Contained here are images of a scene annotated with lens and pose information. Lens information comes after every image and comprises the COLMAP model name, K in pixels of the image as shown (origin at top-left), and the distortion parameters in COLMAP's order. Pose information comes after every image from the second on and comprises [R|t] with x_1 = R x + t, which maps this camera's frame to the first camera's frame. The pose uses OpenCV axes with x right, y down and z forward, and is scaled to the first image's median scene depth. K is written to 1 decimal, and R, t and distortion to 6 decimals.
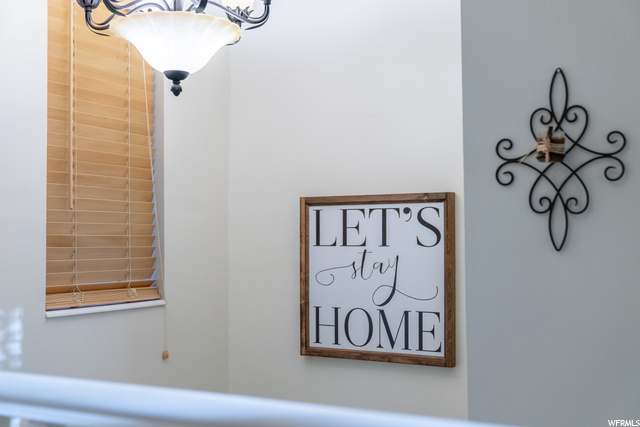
lens RADIAL K [[770.1, 0, 320.7], [0, 770.1, 235.3], [0, 0, 1]] dist [0.027939, 0.024275]
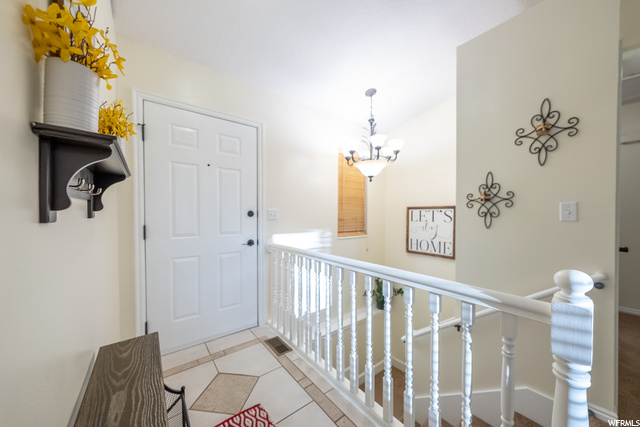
lens RADIAL K [[225.9, 0, 318.5], [0, 225.9, 219.6], [0, 0, 1]] dist [0.000044, -0.000023]
pose [[0.915277, 0.011727, -0.402654, 0.023186], [0.003716, 0.999288, 0.037552, -0.035337], [0.402807, -0.035867, 0.914582, -0.102398]]
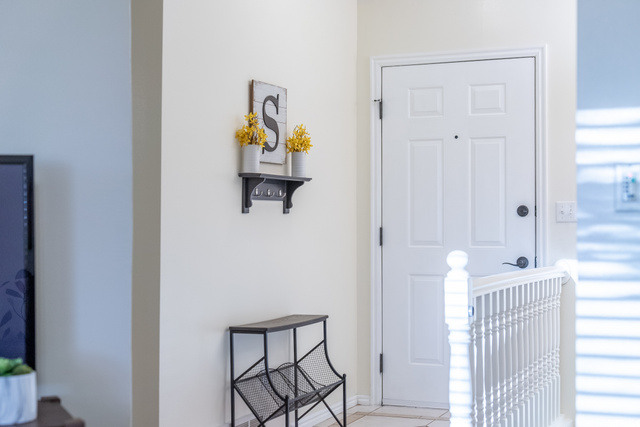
lens RADIAL K [[986.1, 0, 318.3], [0, 986.1, 226.4], [0, 0, 1]] dist [0.047576, 0.056413]
pose [[0.110858, 0.002425, -0.993833, 1.497308], [0.016420, 0.999856, 0.004271, -0.009779], [0.993701, -0.016792, 0.110802, -0.092977]]
